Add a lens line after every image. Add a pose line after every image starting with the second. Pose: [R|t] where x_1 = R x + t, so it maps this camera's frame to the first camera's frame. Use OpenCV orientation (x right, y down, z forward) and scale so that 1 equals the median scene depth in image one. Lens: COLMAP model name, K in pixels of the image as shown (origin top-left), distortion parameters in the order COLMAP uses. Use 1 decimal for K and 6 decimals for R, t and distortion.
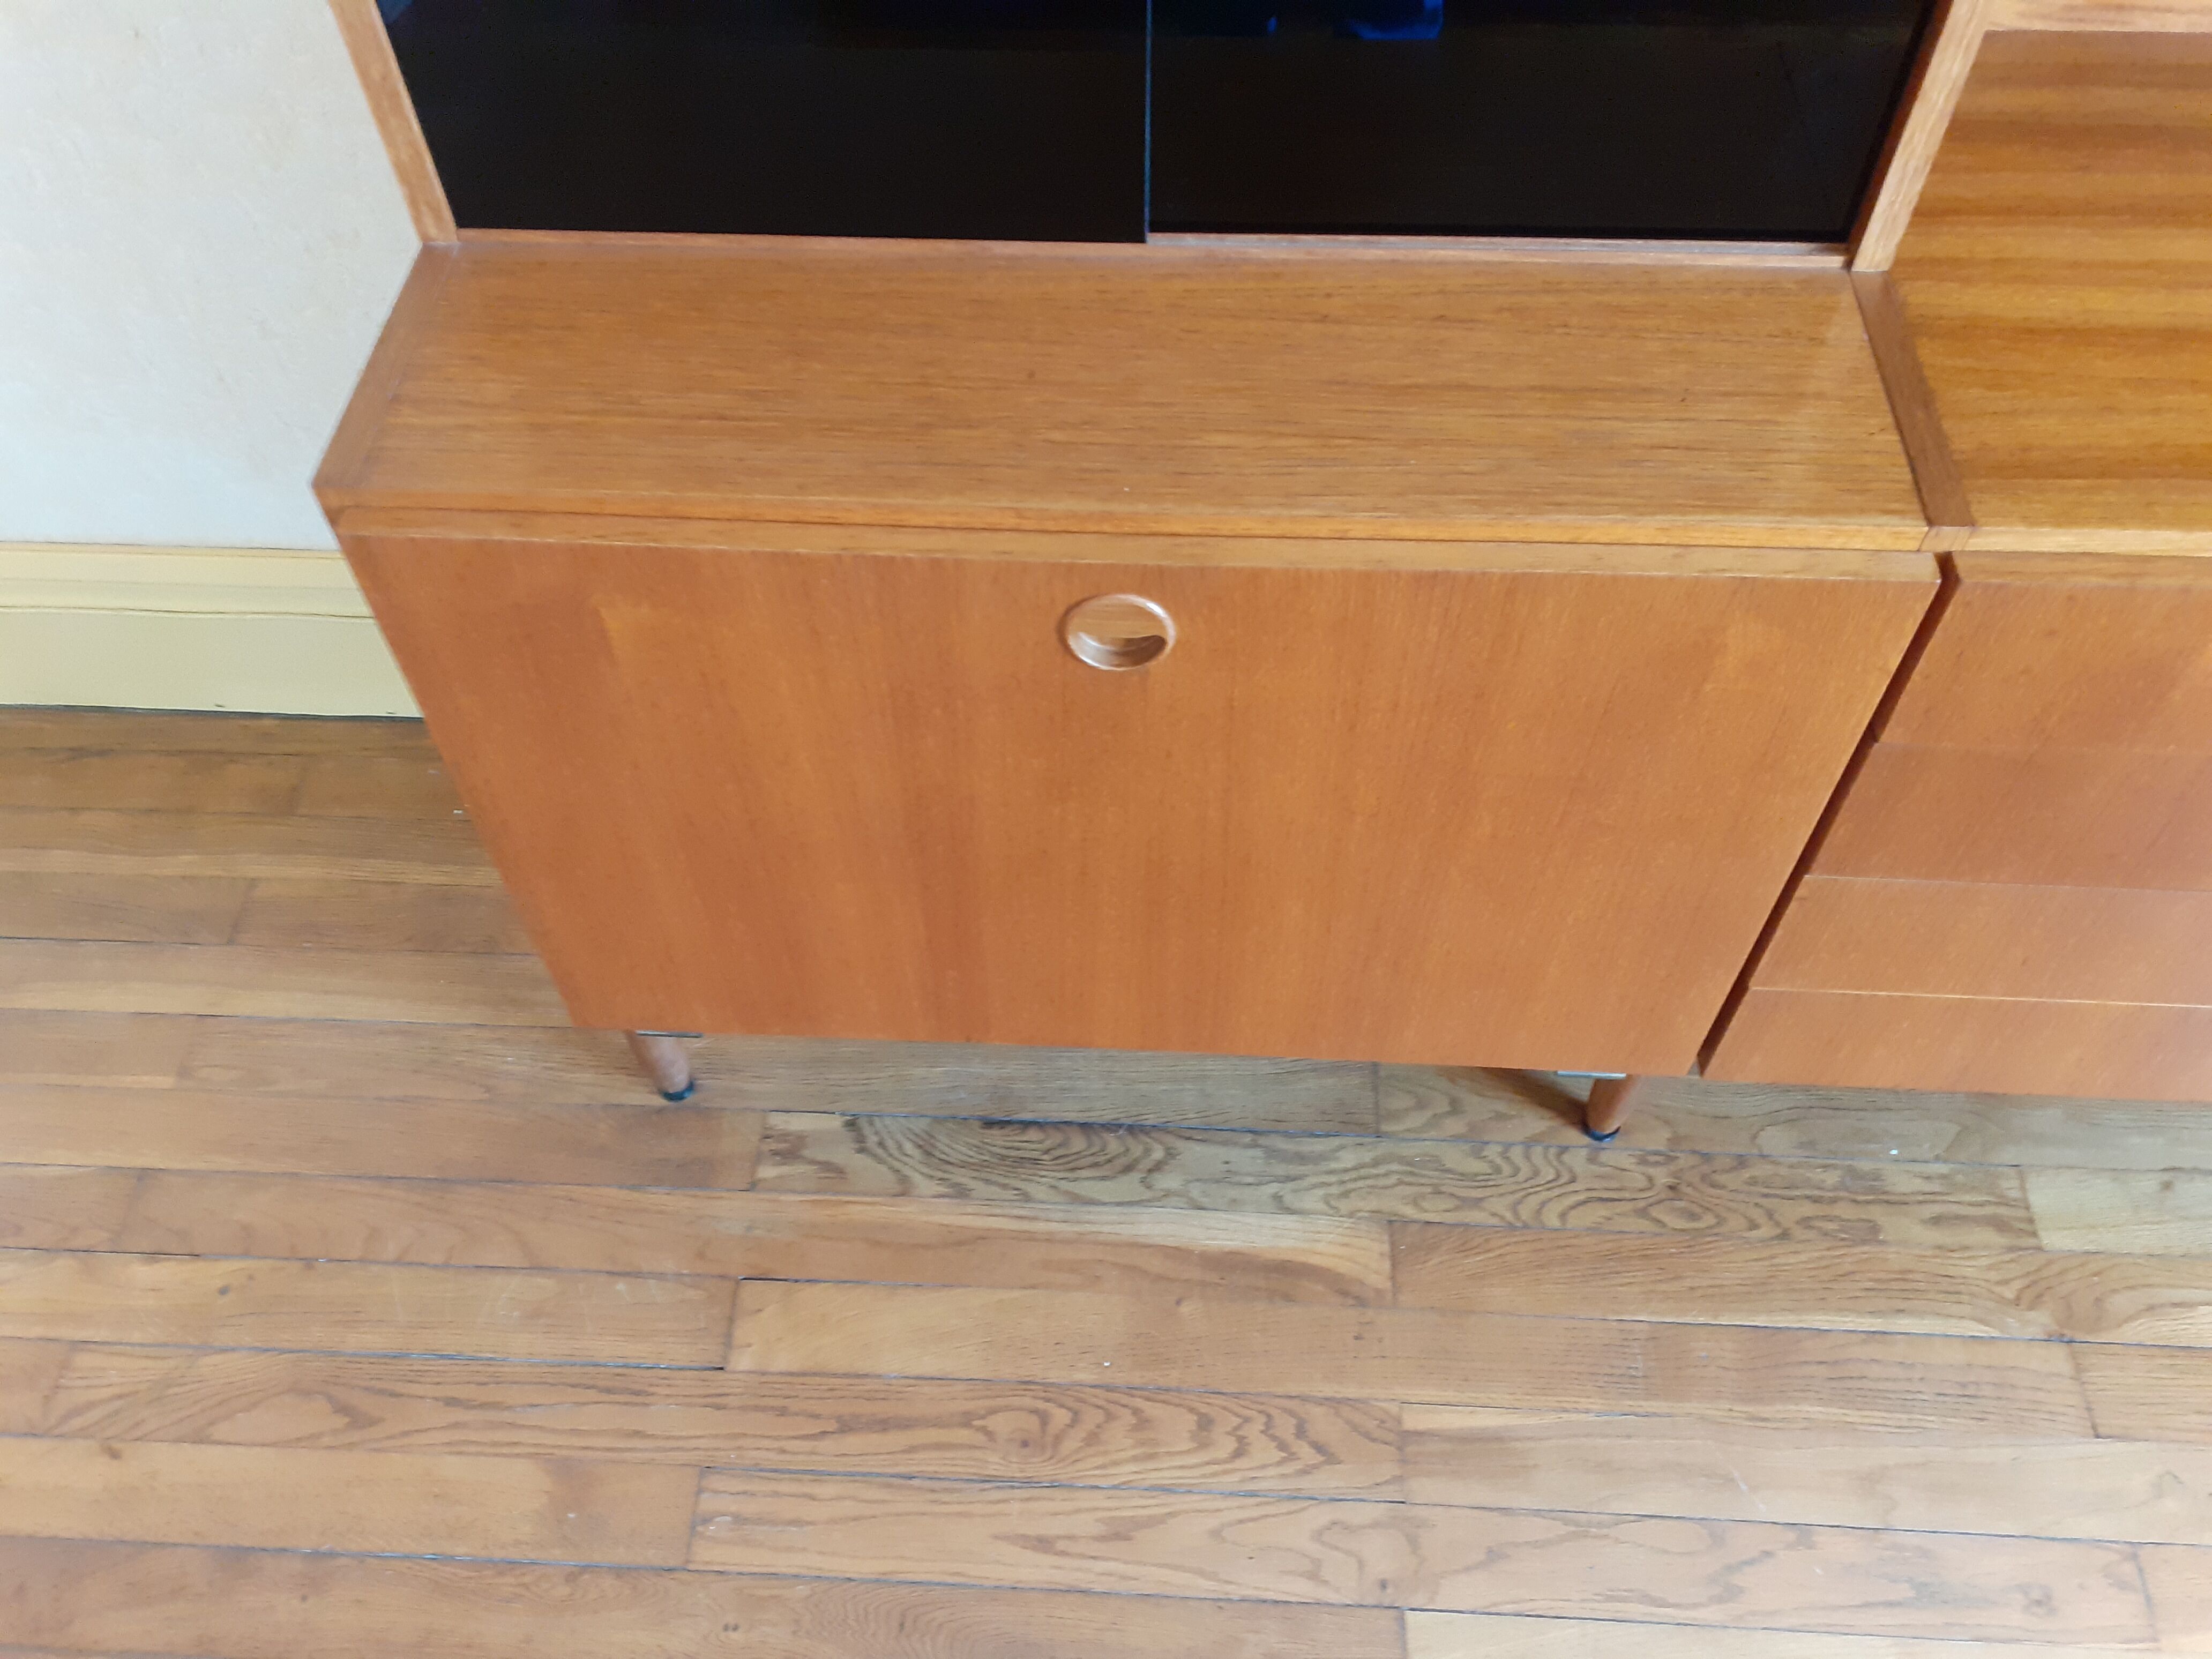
lens RADIAL K [[1772.5, 0, 1107.1], [0, 1772.5, 815.4], [0, 0, 1]] dist [0.029158, -0.037647]
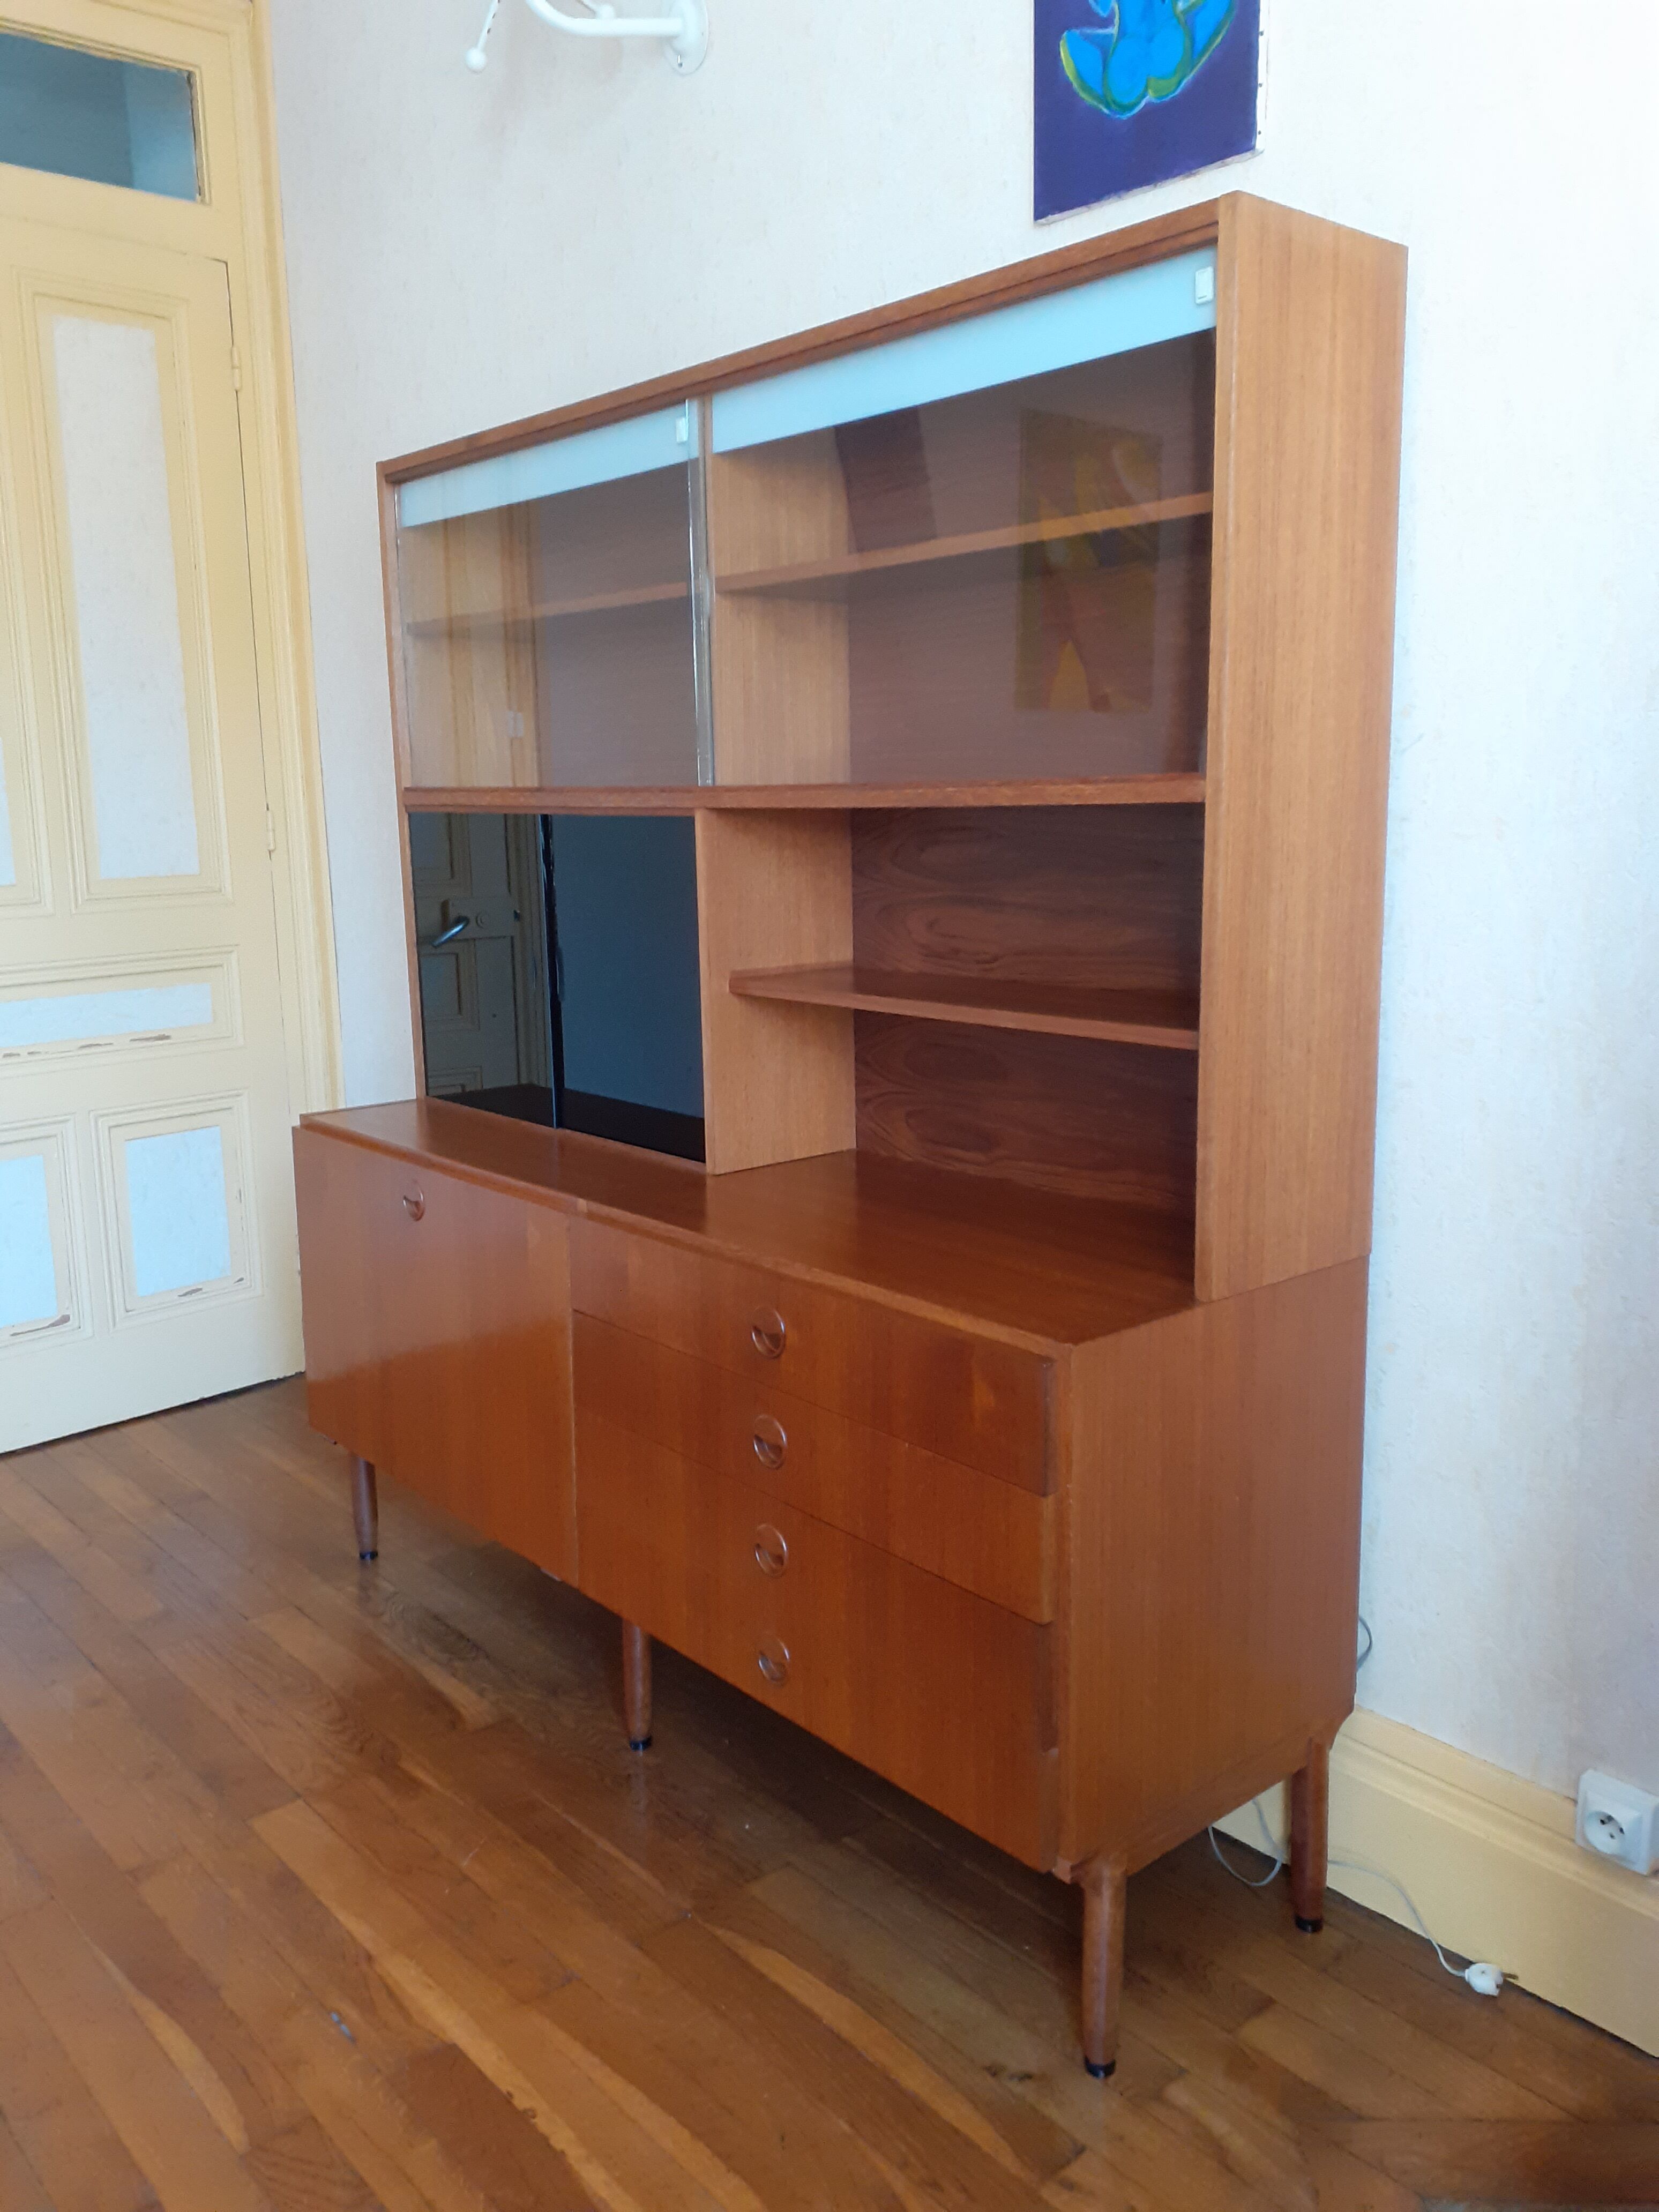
lens RADIAL K [[1772.5, 0, 841.0], [0, 1772.5, 1089.9], [0, 0, 1]] dist [0.029158, -0.037647]
pose [[0.696159, 0.126817, -0.706597, 1.571838], [-0.569694, 0.696502, -0.436273, 0.389852], [0.436820, 0.706259, 0.557124, -0.229266]]
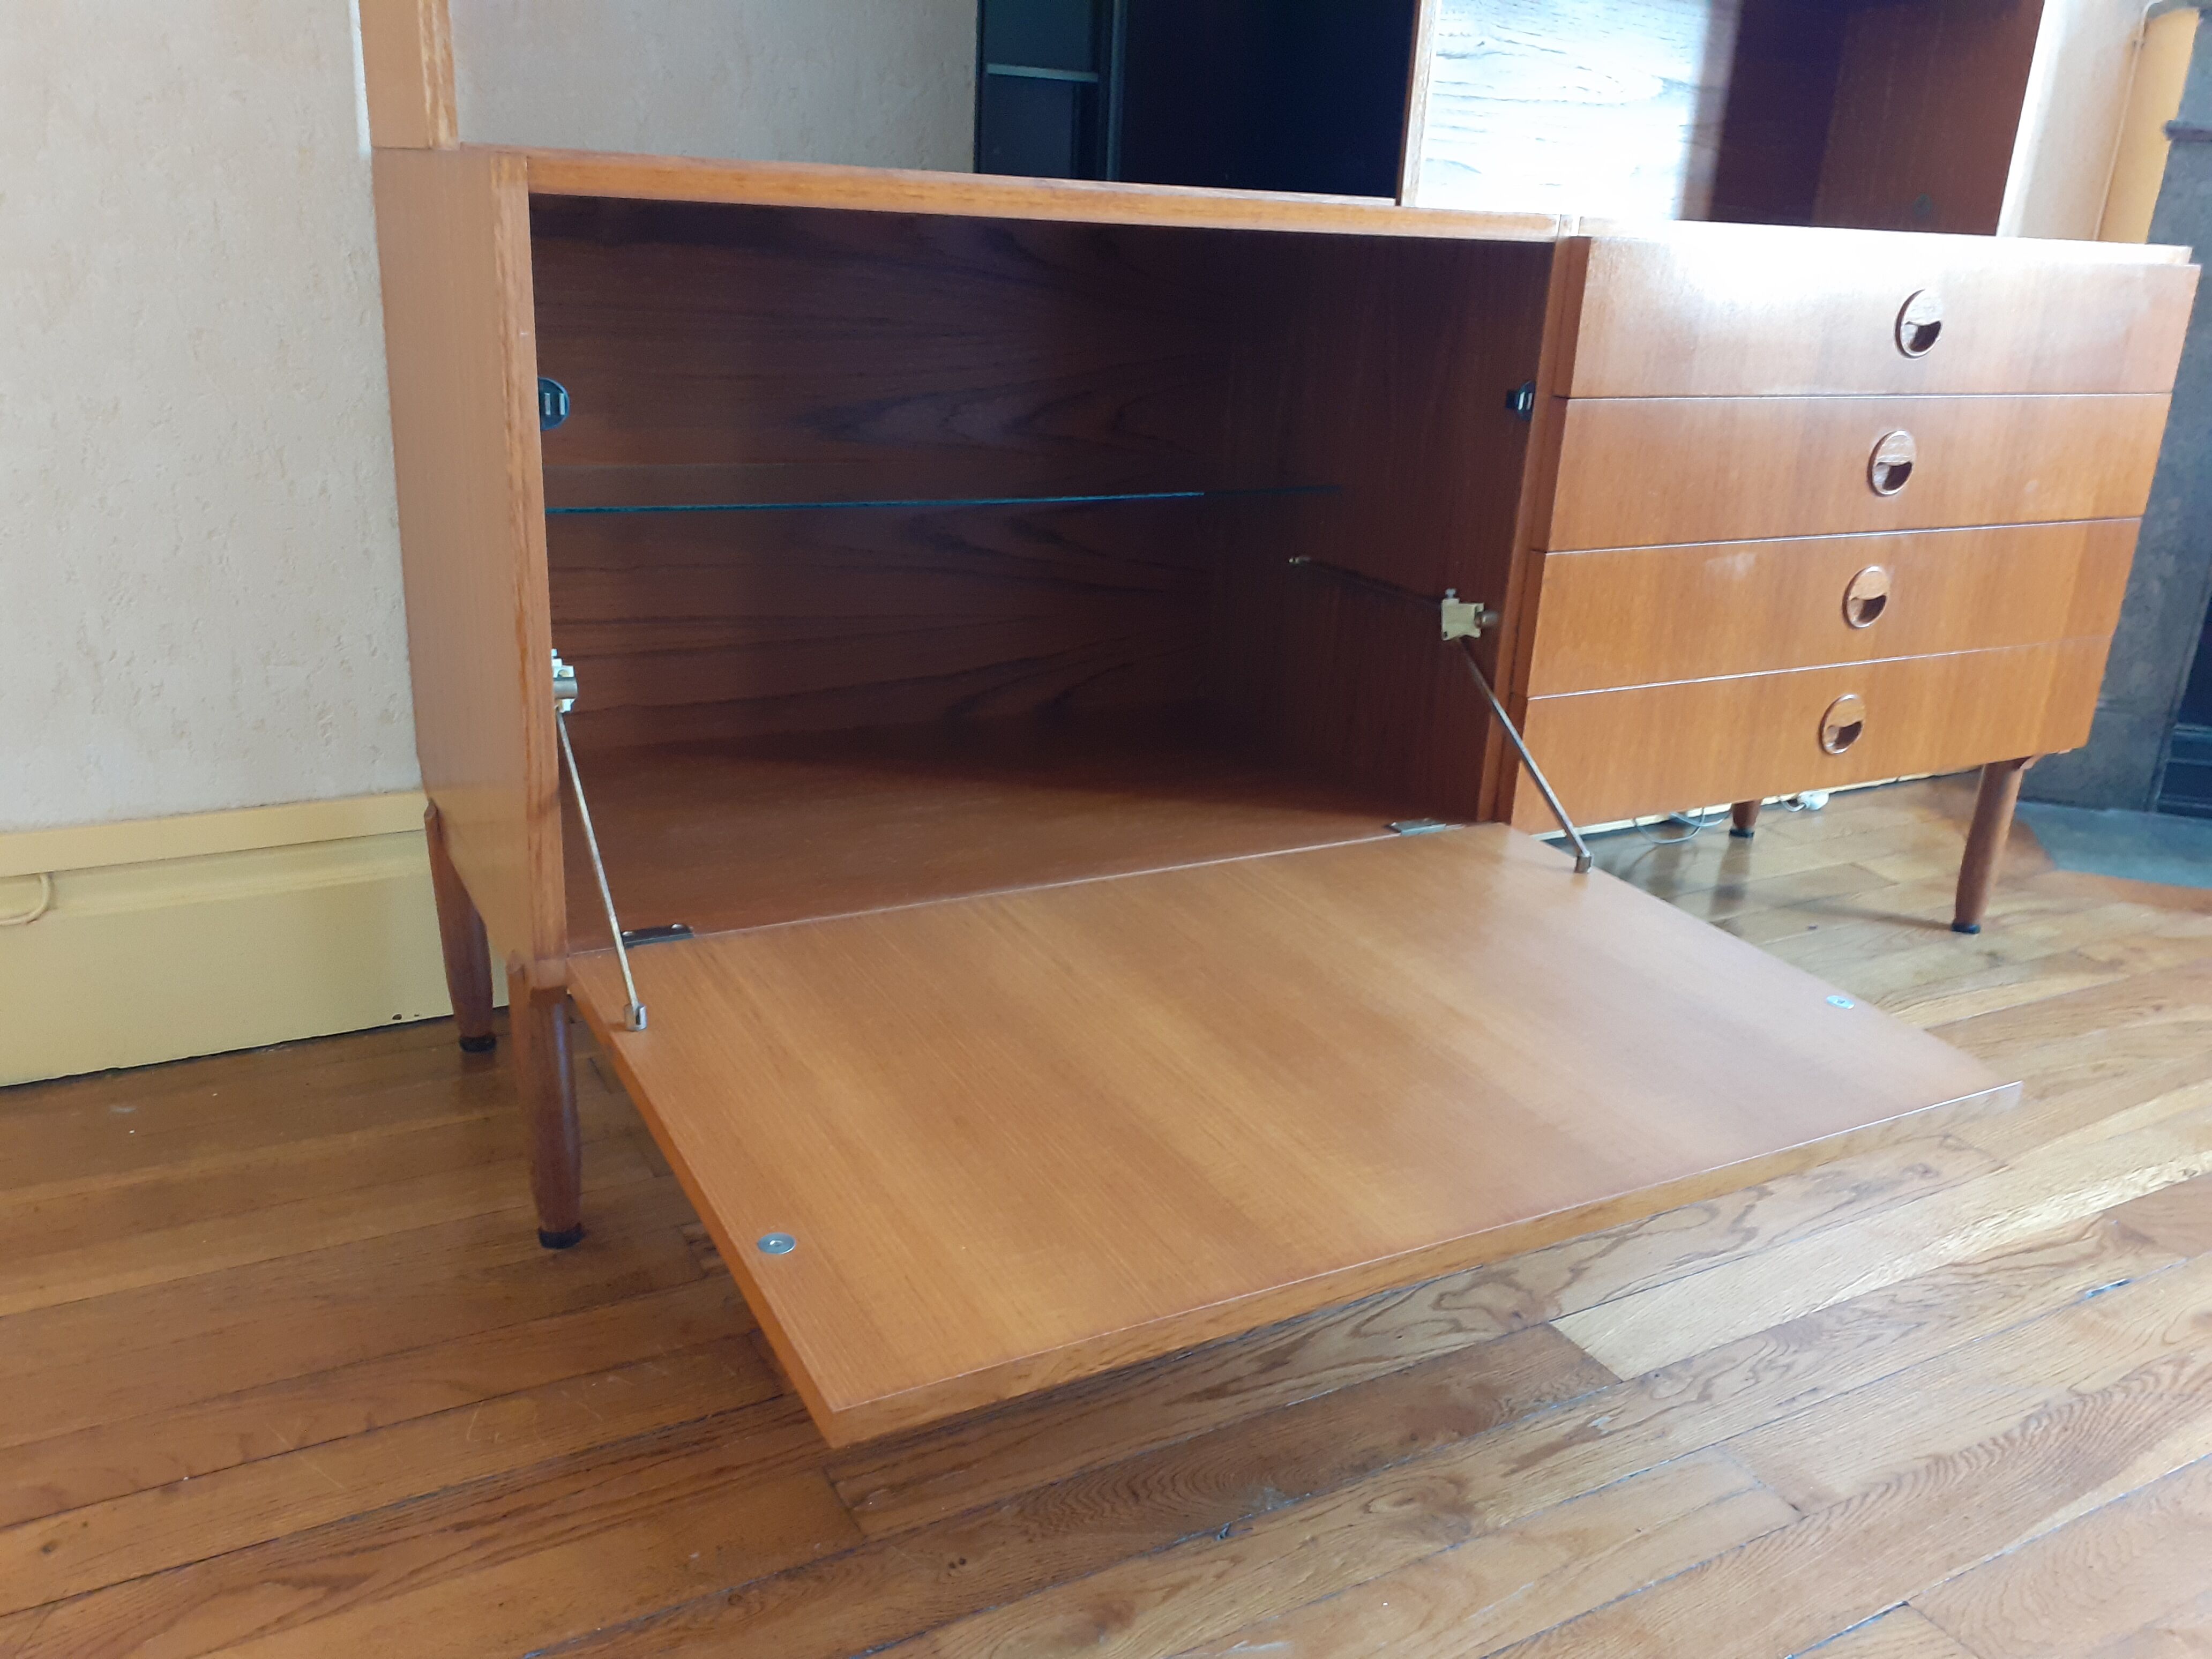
lens RADIAL K [[1772.5, 0, 1108.6], [0, 1772.5, 819.8], [0, 0, 1]] dist [0.029158, -0.037647]
pose [[0.846269, -0.119849, 0.519101, -0.489484], [0.383411, 0.813524, -0.437235, 0.517012], [-0.369899, 0.569047, 0.734411, 0.176933]]
